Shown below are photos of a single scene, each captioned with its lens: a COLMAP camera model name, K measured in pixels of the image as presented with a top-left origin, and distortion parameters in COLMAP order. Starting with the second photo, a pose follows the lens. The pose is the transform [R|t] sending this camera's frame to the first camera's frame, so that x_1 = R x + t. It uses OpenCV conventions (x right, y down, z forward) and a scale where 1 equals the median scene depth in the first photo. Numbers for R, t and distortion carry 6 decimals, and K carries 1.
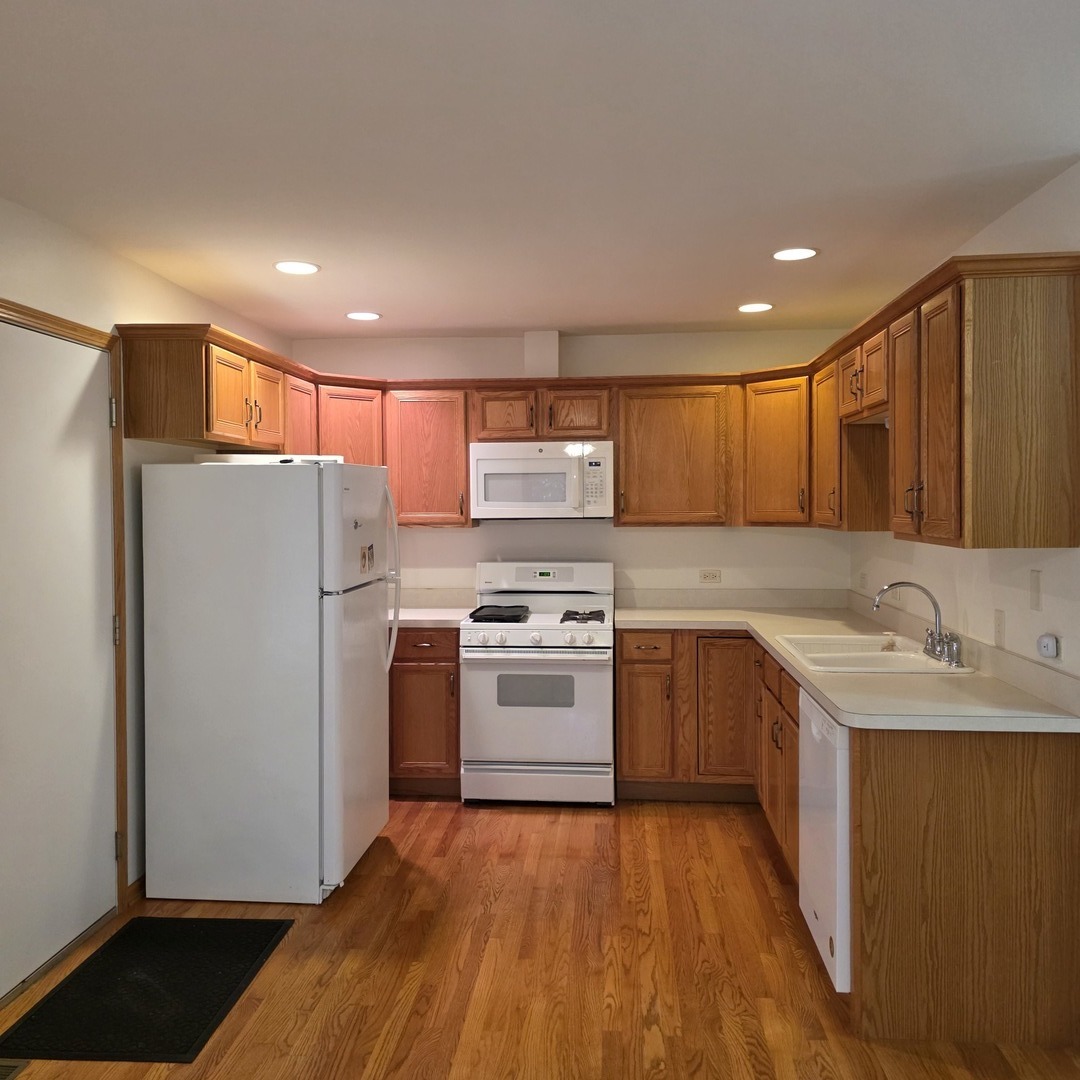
lens RADIAL K [[967.4, 0, 544.4], [0, 967.4, 528.3], [0, 0, 1]] dist [0.100810, -0.123071]
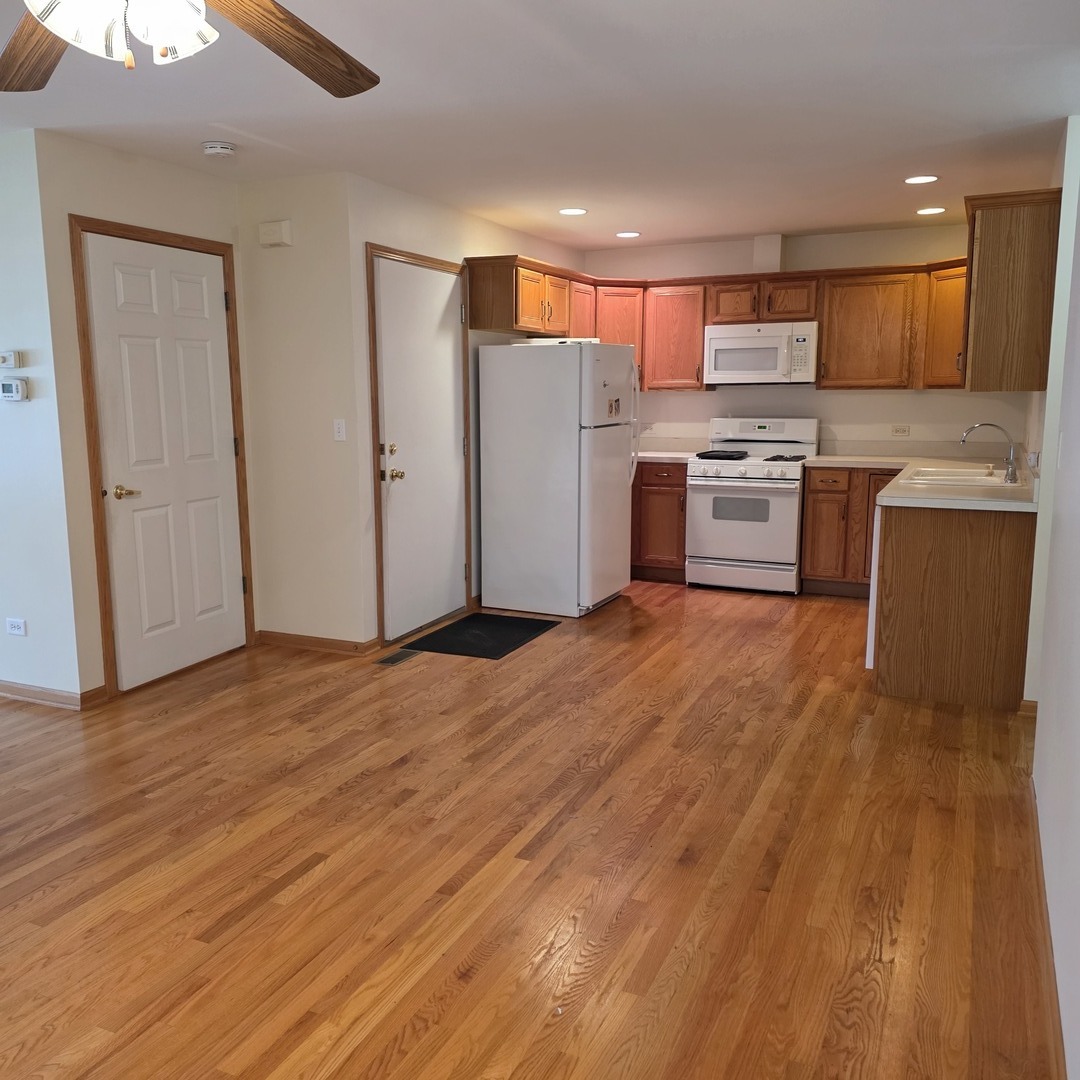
lens RADIAL K [[967.4, 0, 532.5], [0, 967.4, 538.1], [0, 0, 1]] dist [0.100810, -0.123071]
pose [[0.937470, 0.055990, -0.343533, 0.240766], [-0.011314, 0.991358, 0.130698, 0.038827], [0.347882, -0.118639, 0.930002, -0.498377]]
